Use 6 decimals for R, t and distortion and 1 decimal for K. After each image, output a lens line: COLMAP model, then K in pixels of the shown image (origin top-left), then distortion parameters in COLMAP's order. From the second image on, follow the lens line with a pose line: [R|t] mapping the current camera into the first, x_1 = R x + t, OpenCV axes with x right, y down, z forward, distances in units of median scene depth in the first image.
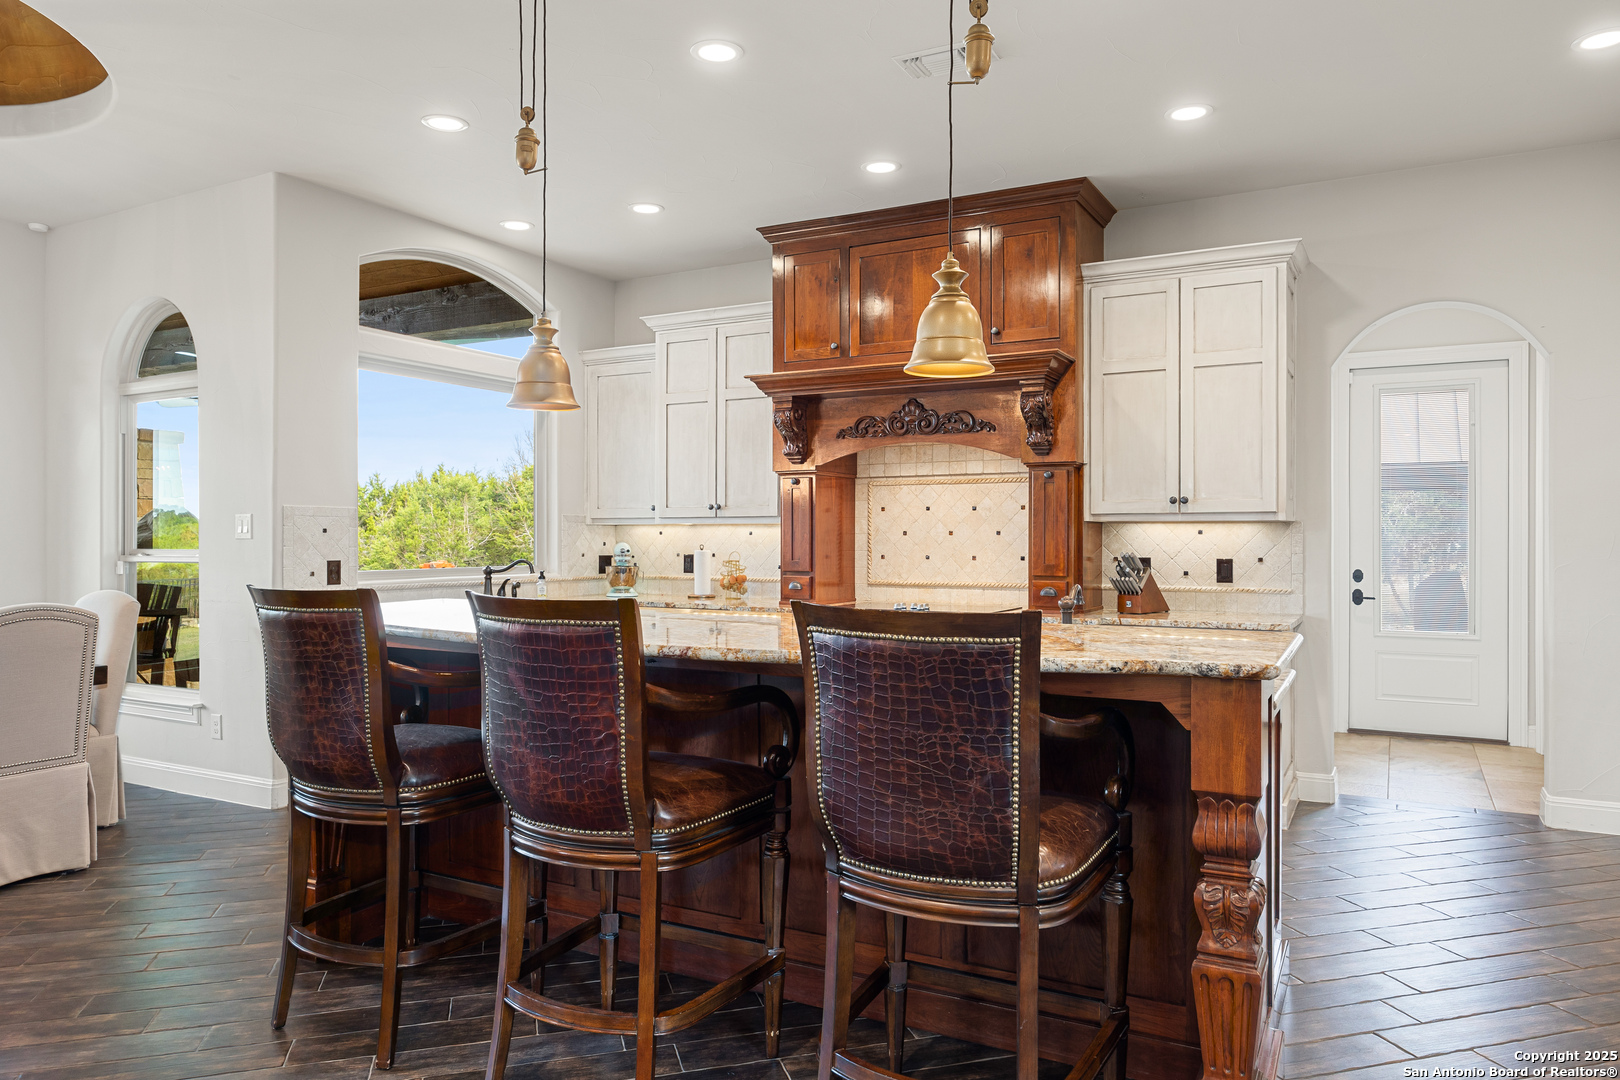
lens RADIAL K [[1070.3, 0, 807.6], [0, 1070.3, 545.2], [0, 0, 1]] dist [0.006723, -0.001618]
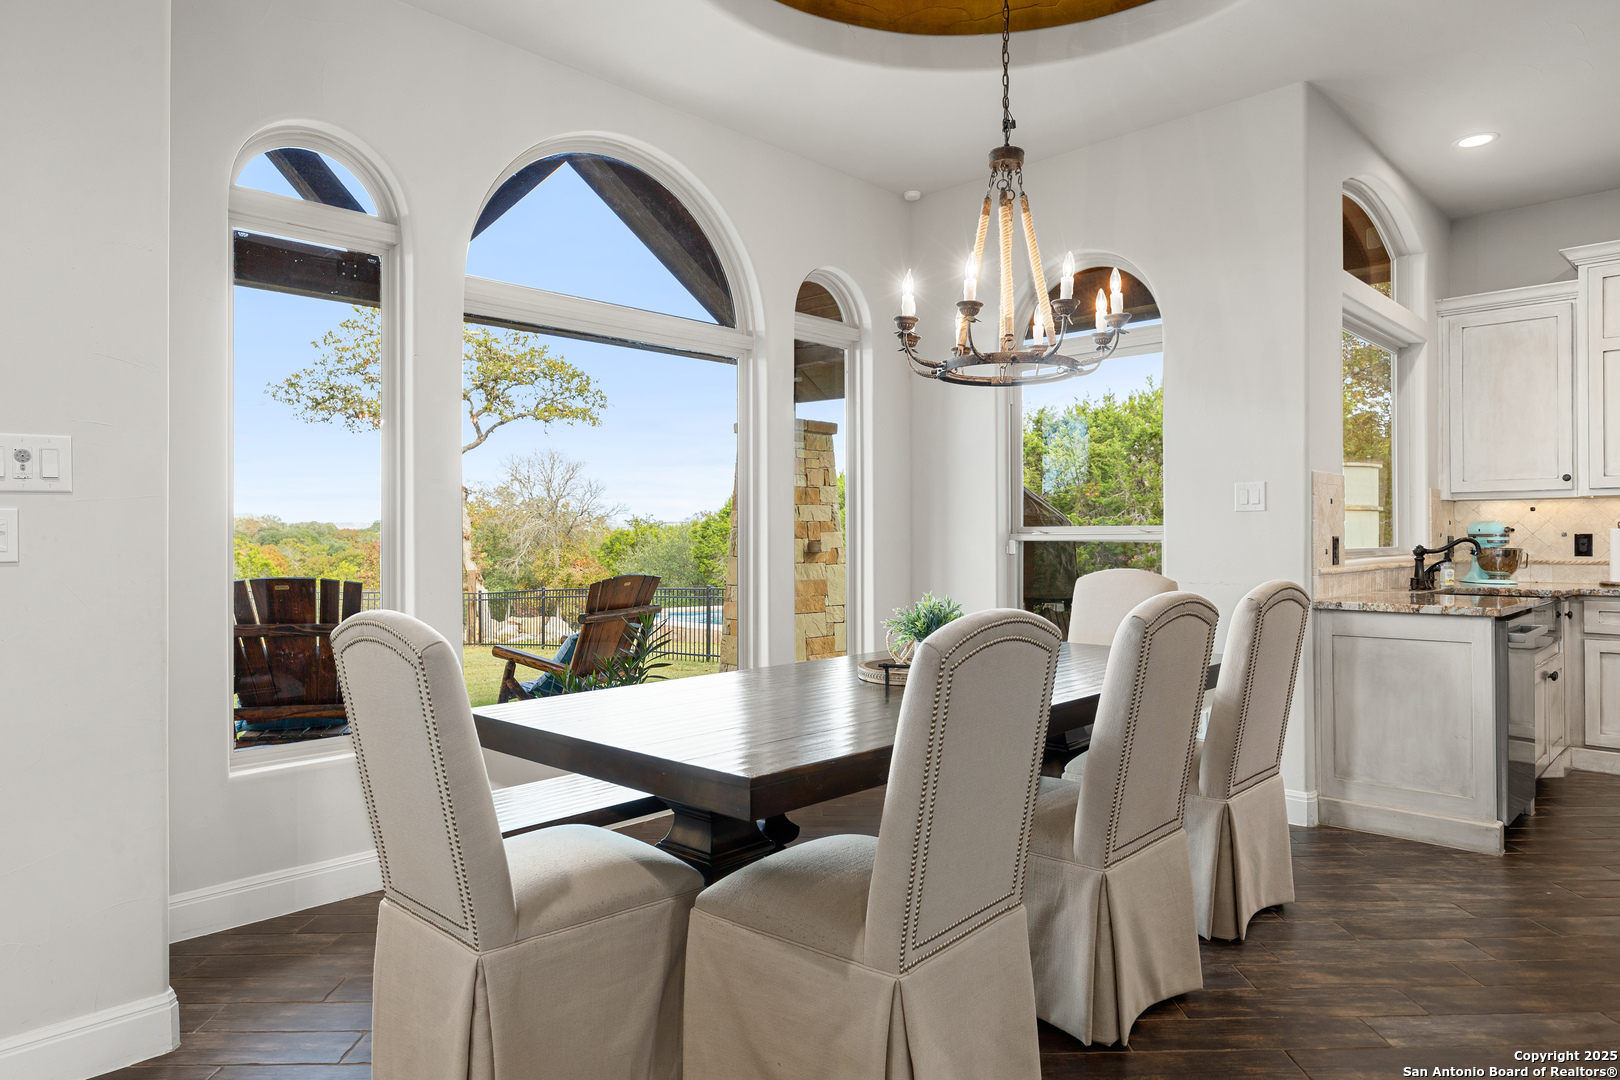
lens RADIAL K [[966.0, 0, 800.3], [0, 966.0, 532.8], [0, 0, 1]] dist [-0.005298, -0.000807]
pose [[0.967791, -0.004783, -0.251710, -0.581353], [0.001420, 0.999907, -0.013539, 0.019248], [0.251751, 0.012745, 0.967708, 0.132224]]
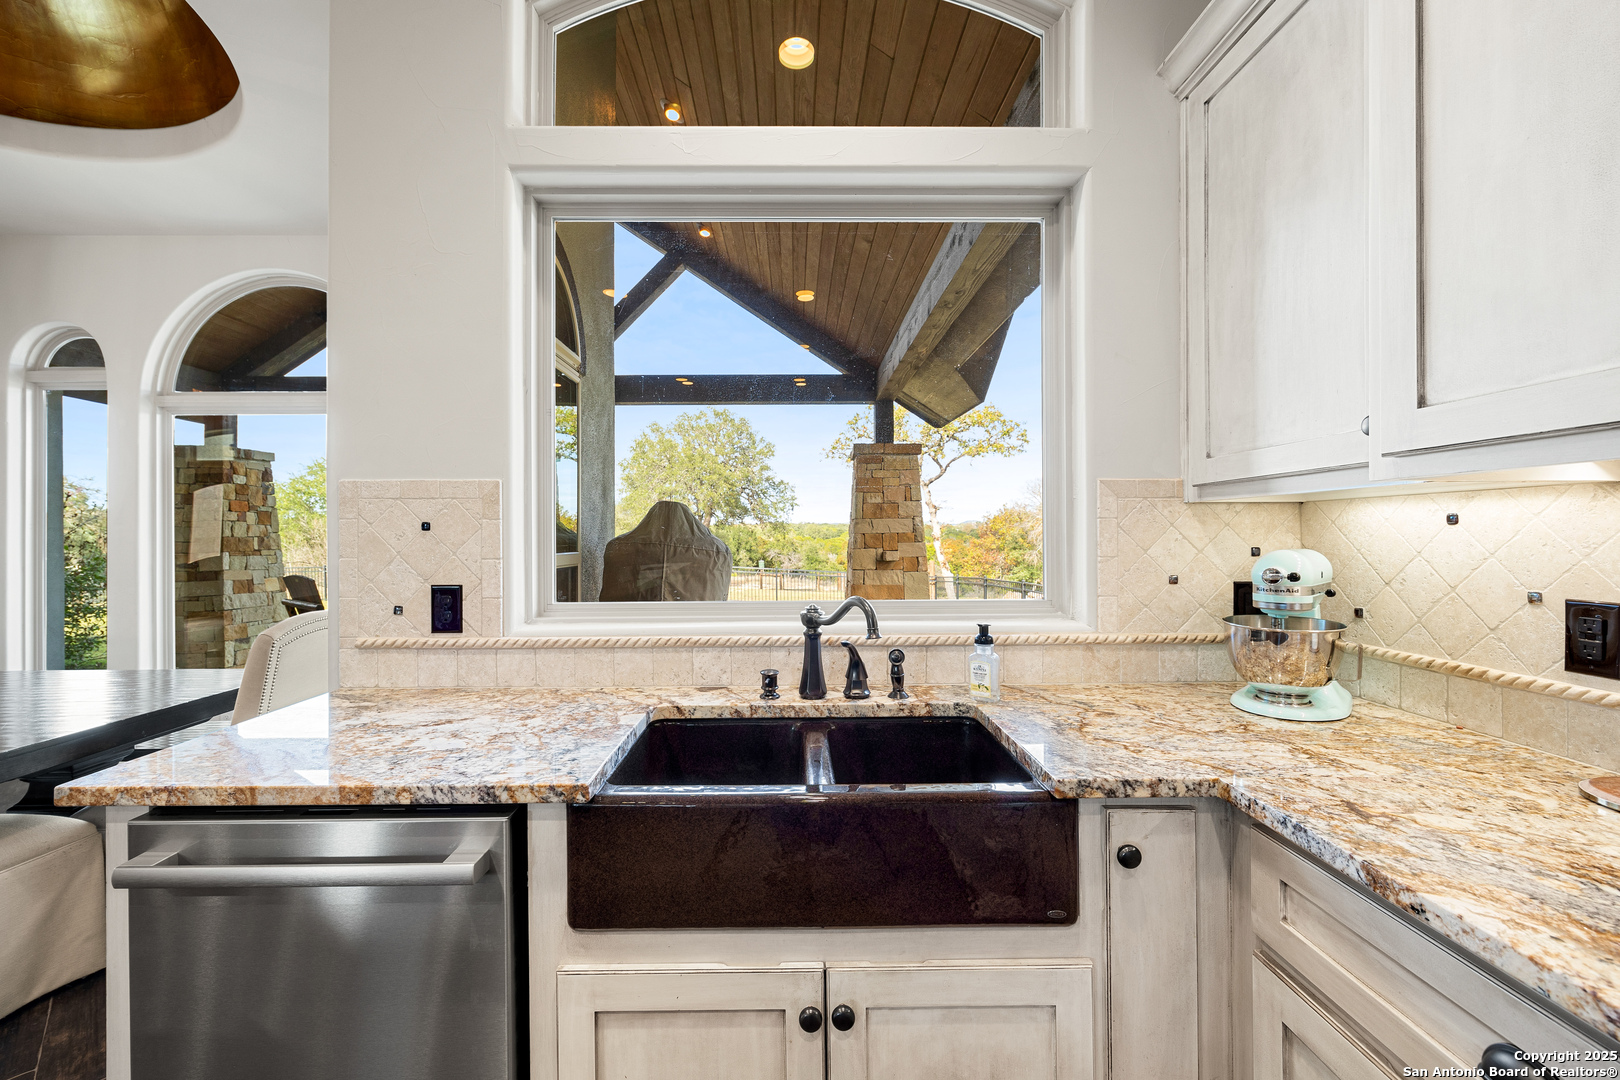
lens RADIAL K [[627.2, 0, 805.9], [0, 627.2, 533.2], [0, 0, 1]] dist [-0.000270, 0.000218]
pose [[0.495584, -0.007824, -0.868525, -0.084630], [-0.000848, 0.999955, -0.009491, -0.006540], [0.868560, 0.005440, 0.495555, 0.866034]]
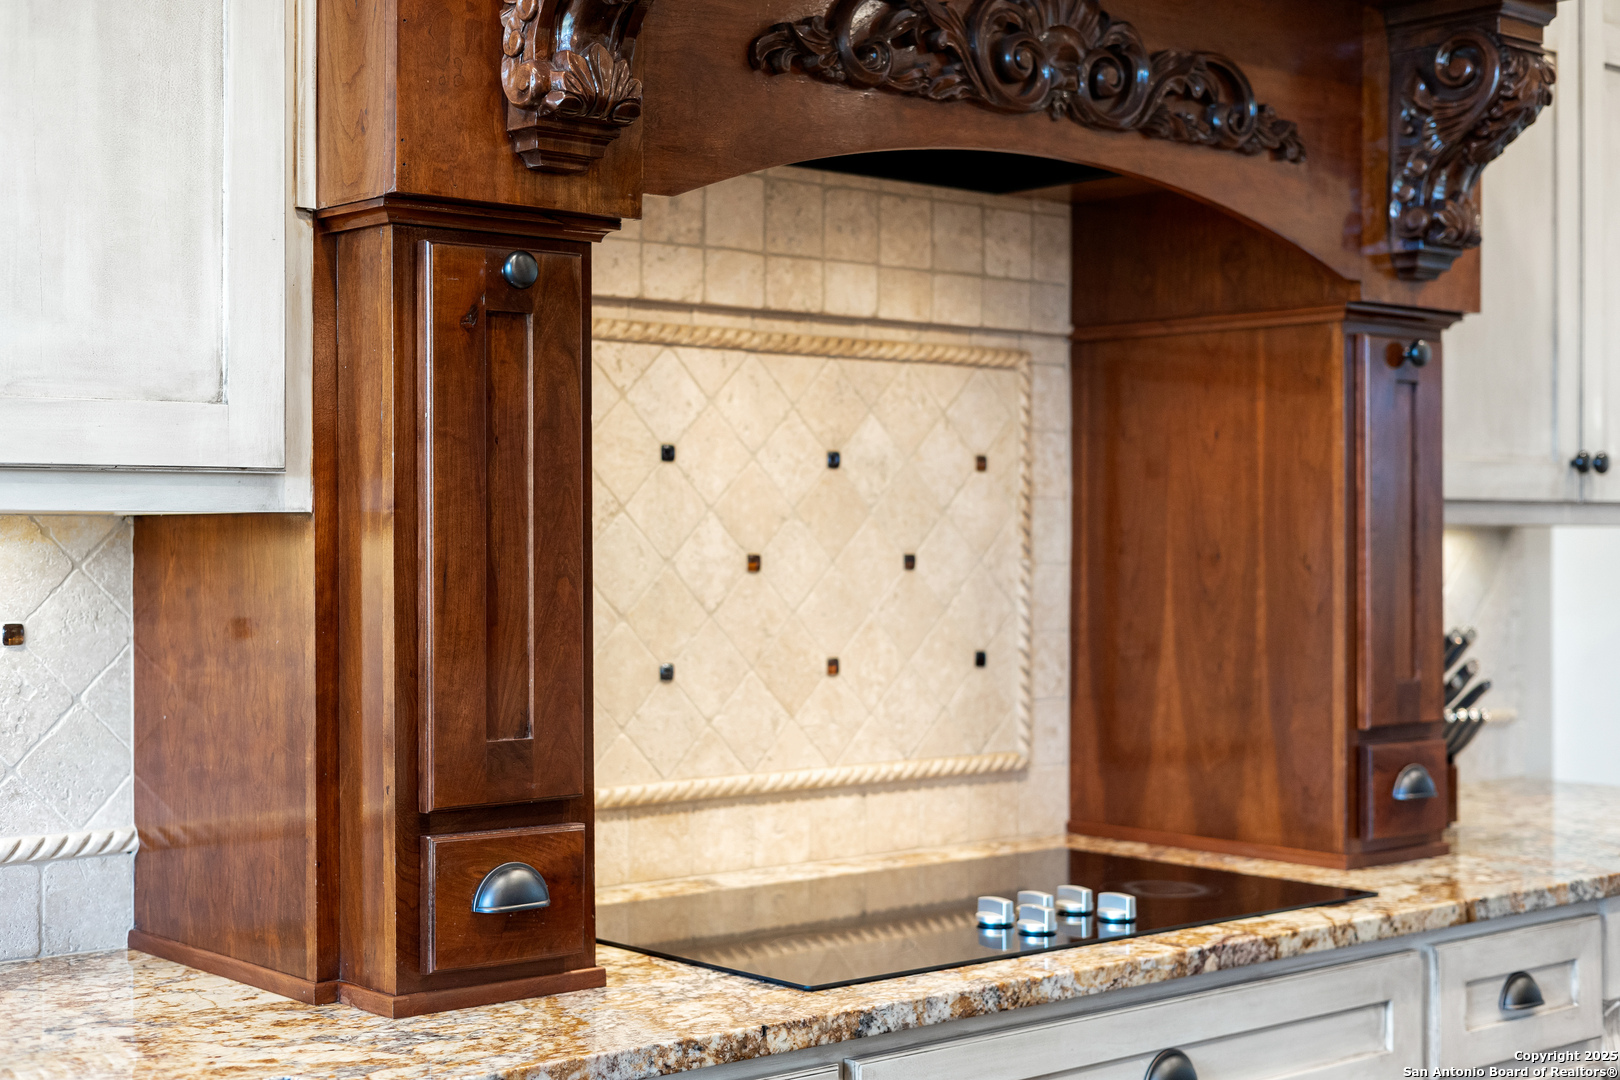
lens RADIAL K [[2373.3, 0, 807.9], [0, 2373.3, 536.6], [0, 0, 1]] dist [0.017857, 0.000000]
pose [[0.338873, -0.001075, 0.940832, -0.338866], [0.004485, 0.999990, -0.000473, -0.016623], [-0.940822, 0.004380, 0.338874, 0.802467]]
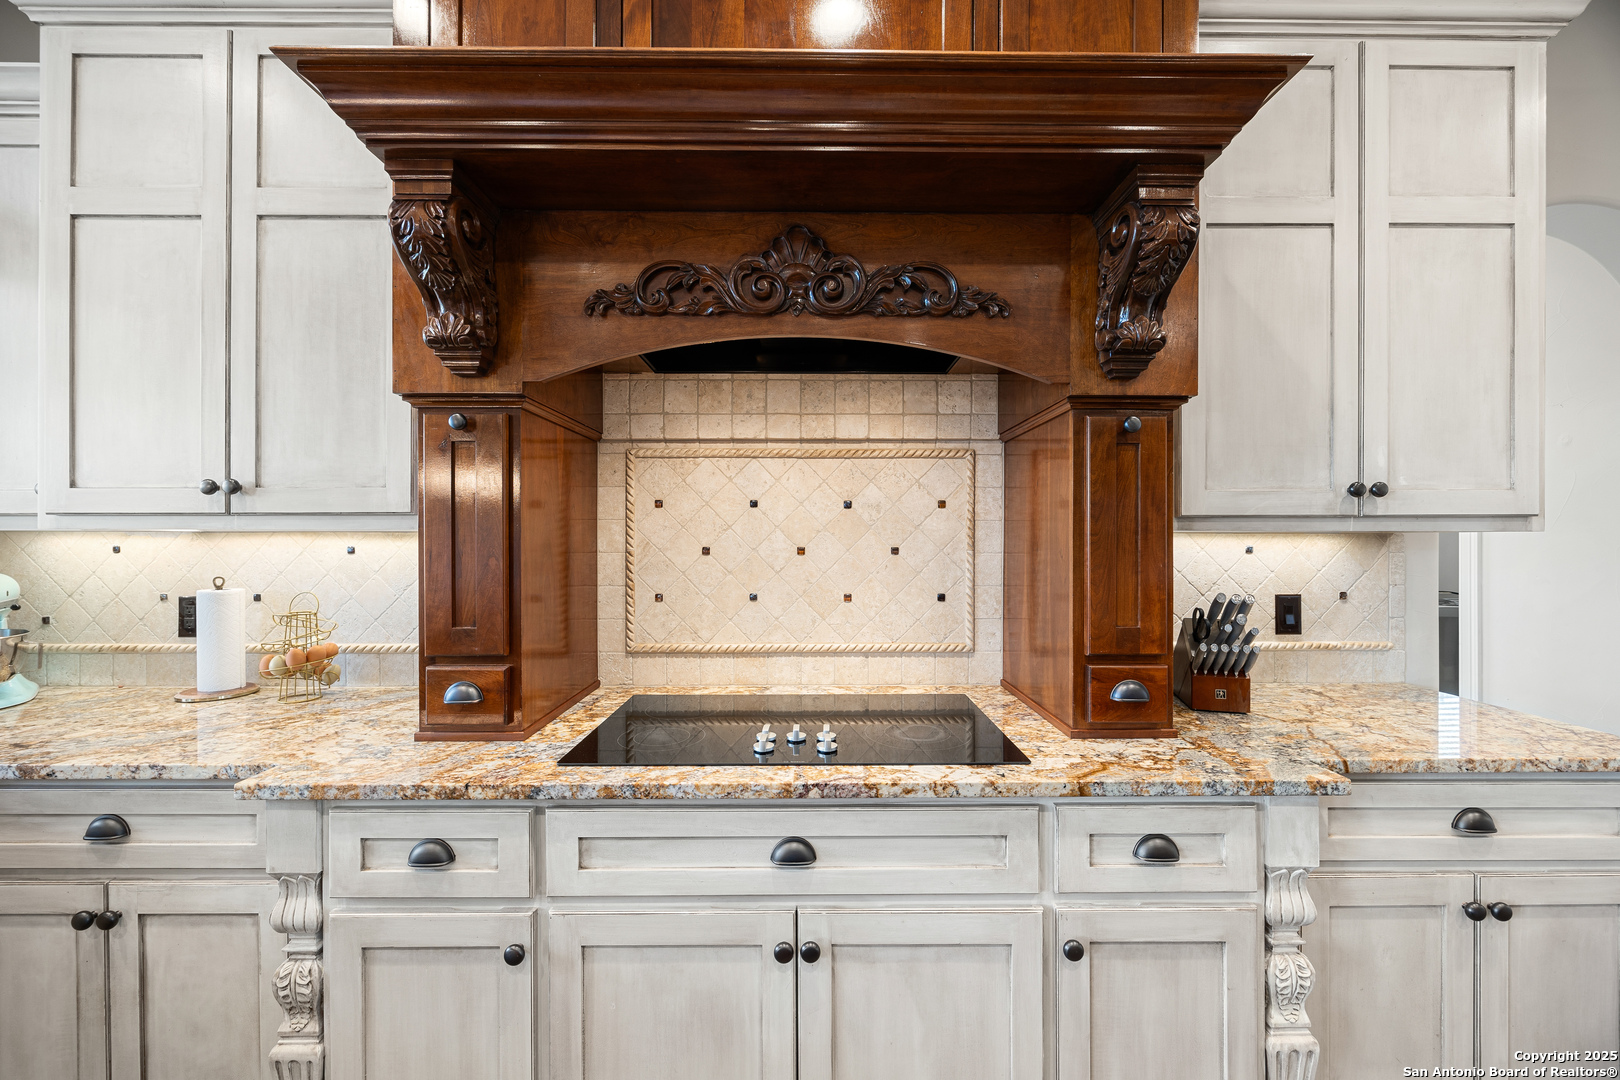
lens RADIAL K [[627.2, 0, 814.7], [0, 627.2, 542.7], [0, 0, 1]] dist [-0.000270, 0.000218]
pose [[0.870556, -0.003877, 0.492055, -0.012074], [0.003827, 0.999992, 0.001110, -0.015521], [-0.492055, 0.000917, 0.870563, 0.716420]]
